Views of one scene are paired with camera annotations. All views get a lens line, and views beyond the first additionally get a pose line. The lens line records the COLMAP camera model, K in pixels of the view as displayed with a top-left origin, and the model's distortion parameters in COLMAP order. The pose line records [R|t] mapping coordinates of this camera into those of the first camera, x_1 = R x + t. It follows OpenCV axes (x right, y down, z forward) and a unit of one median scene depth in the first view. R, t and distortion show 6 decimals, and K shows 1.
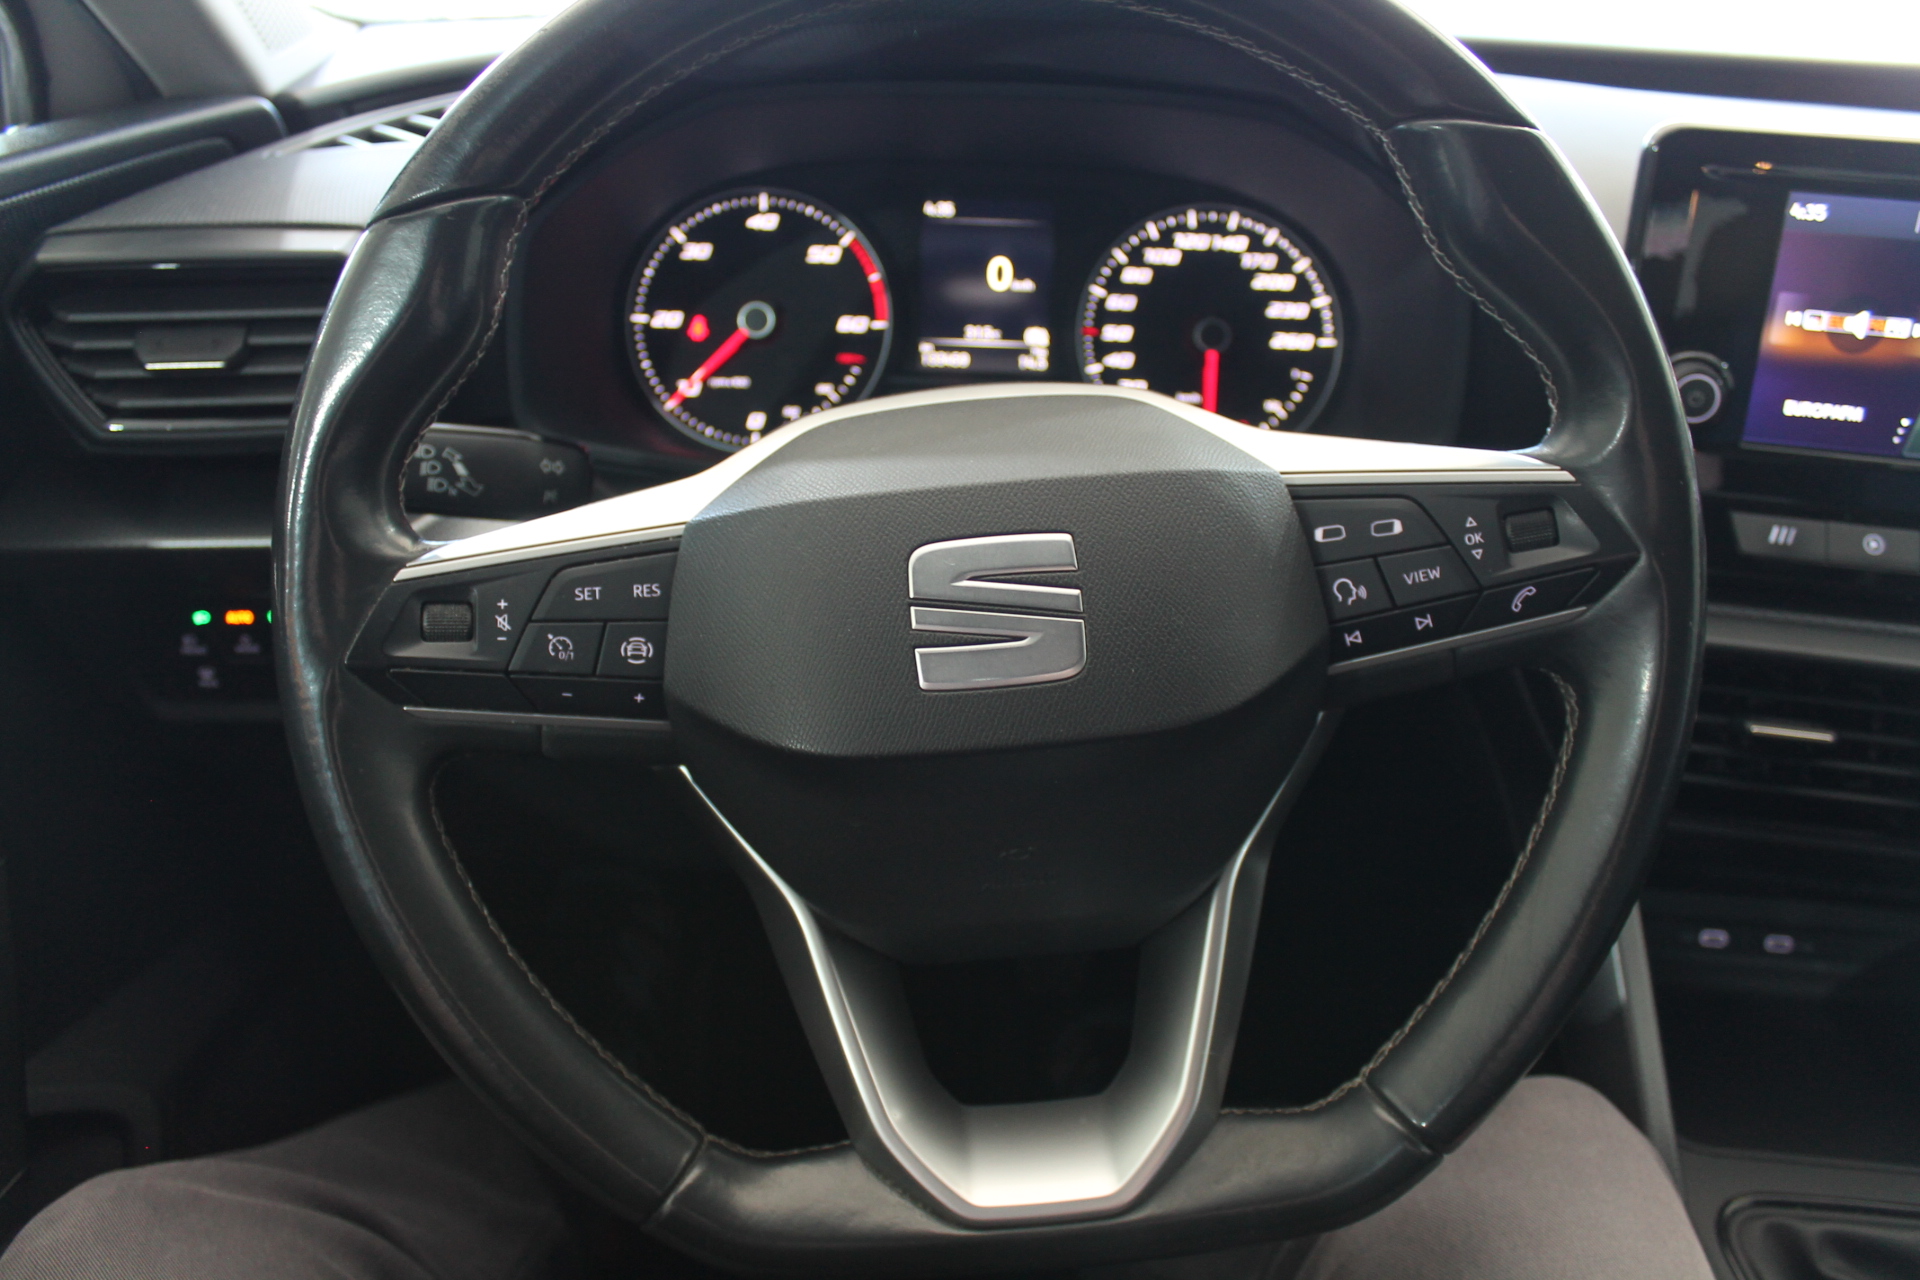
lens RADIAL K [[1590.2, 0, 960.0], [0, 1590.2, 640.0], [0, 0, 1]] dist [-0.172716, 0.147153]
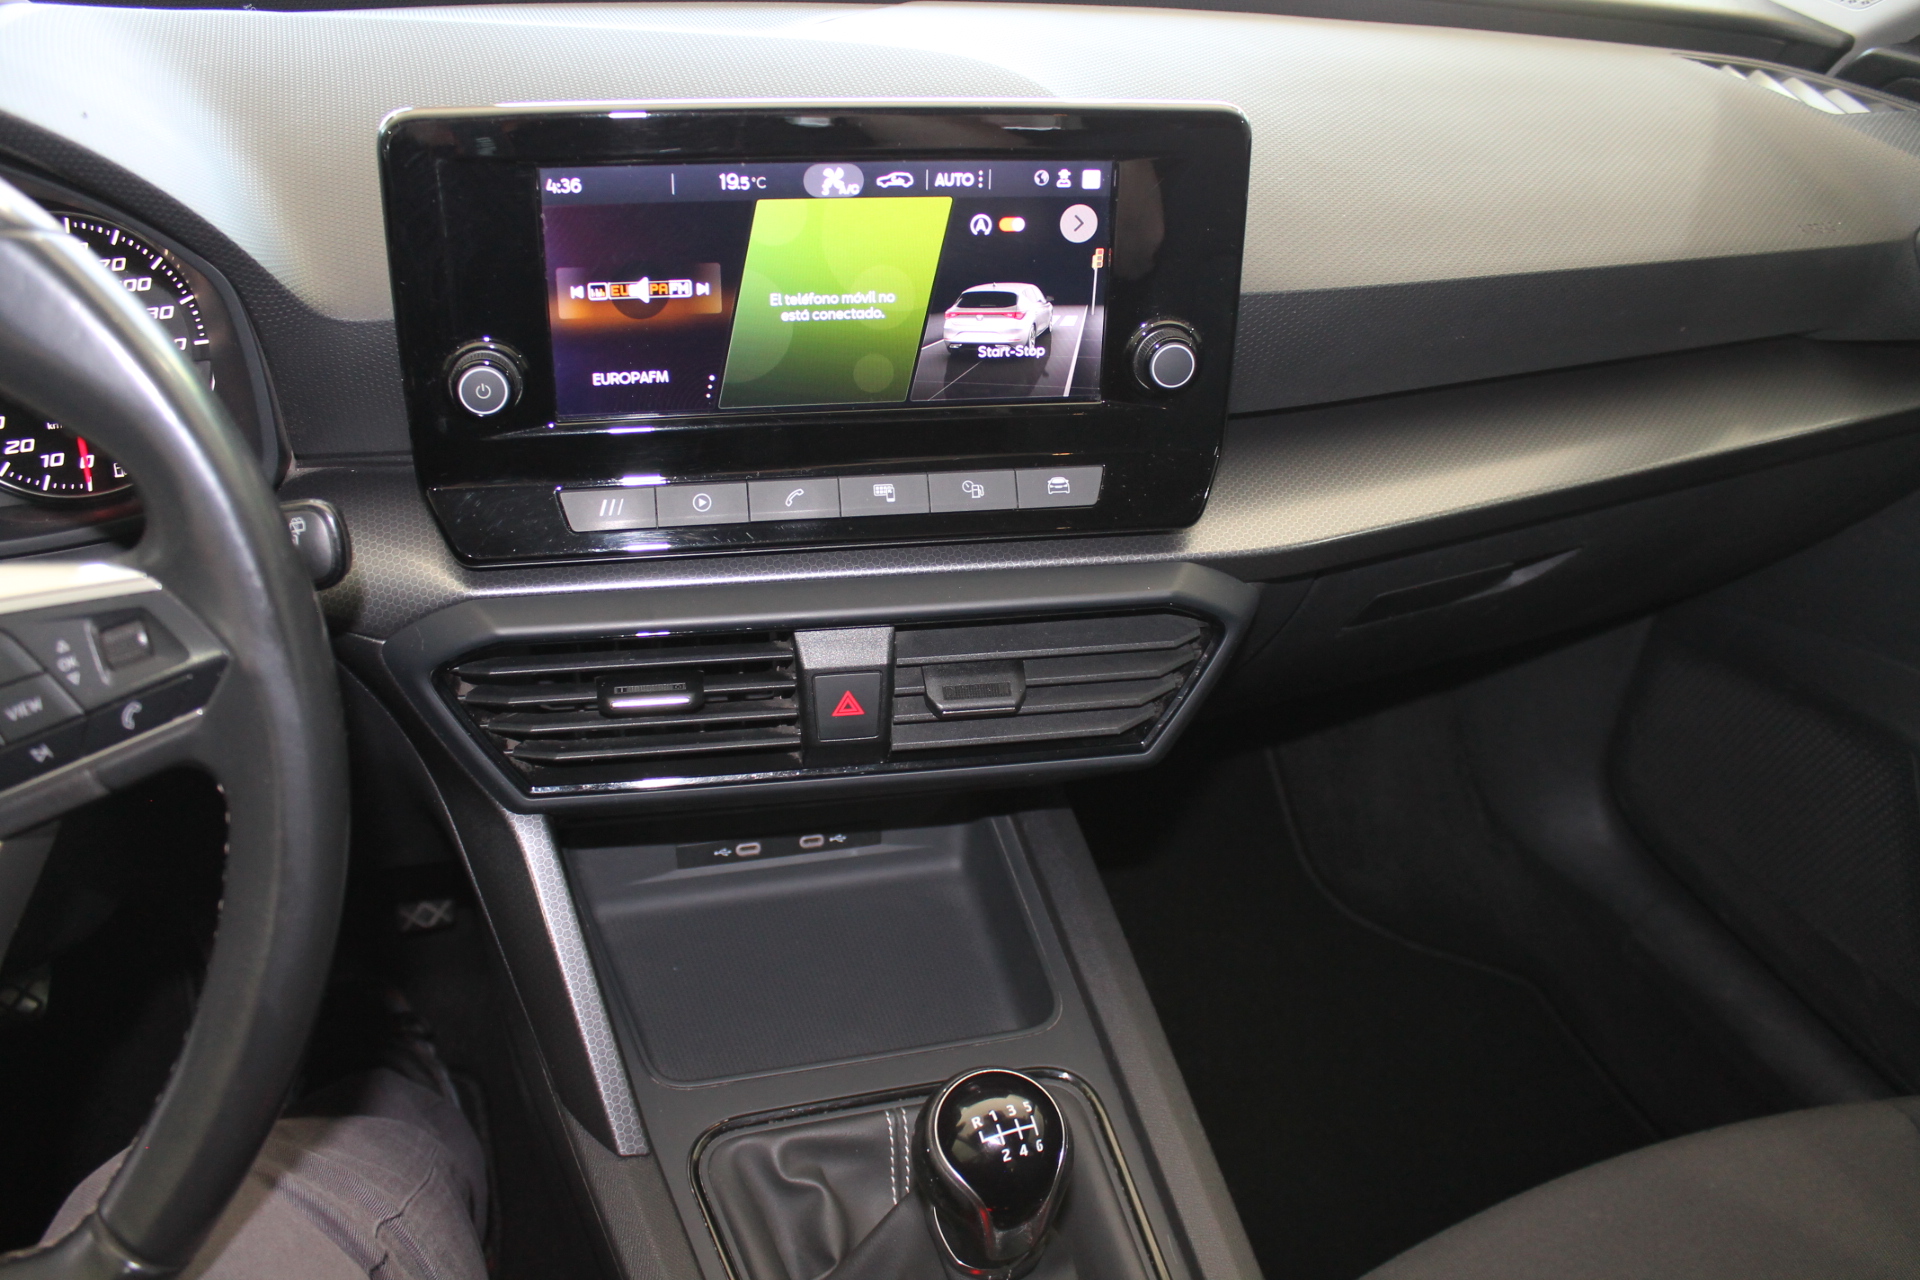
lens RADIAL K [[1590.2, 0, 960.0], [0, 1590.2, 640.0], [0, 0, 1]] dist [-0.172716, 0.147153]
pose [[0.930595, -0.186460, 0.315002, 0.336135], [0.145940, 0.978180, 0.147872, -0.084352], [-0.335701, -0.091638, 0.937501, -0.036787]]
